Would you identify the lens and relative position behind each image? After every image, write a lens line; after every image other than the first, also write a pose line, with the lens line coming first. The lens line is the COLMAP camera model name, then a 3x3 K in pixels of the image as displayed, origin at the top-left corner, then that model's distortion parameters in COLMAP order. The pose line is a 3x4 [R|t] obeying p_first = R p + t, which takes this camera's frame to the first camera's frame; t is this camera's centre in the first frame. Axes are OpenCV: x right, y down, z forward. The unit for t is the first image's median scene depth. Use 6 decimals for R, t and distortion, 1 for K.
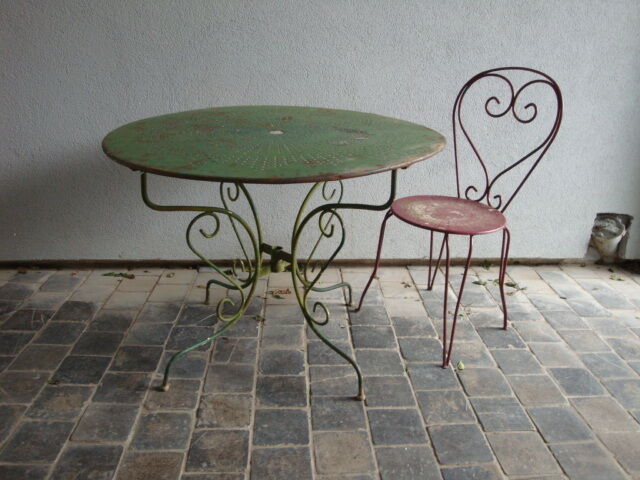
lens RADIAL K [[549.0, 0, 320.0], [0, 549.0, 240.0], [0, 0, 1]] dist [-0.162675, 0.151526]
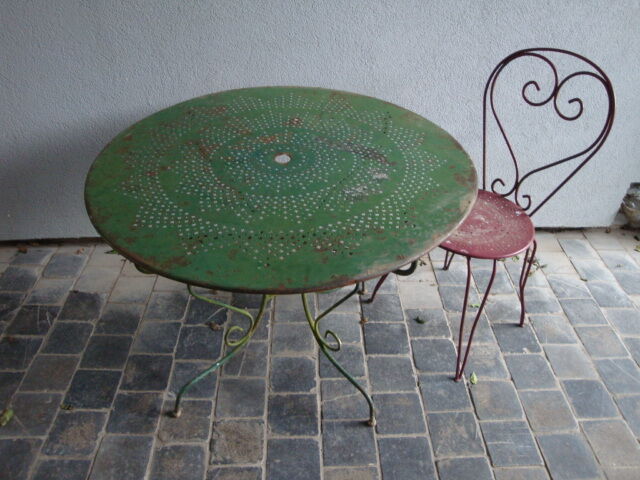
lens RADIAL K [[546.2, 0, 323.0], [0, 546.2, 239.3], [0, 0, 1]] dist [-0.163294, 0.152816]
pose [[0.999874, 0.003980, -0.015375, -0.001199], [0.000195, 0.964932, 0.262499, -0.267871], [0.015881, -0.262469, 0.964810, 0.113428]]
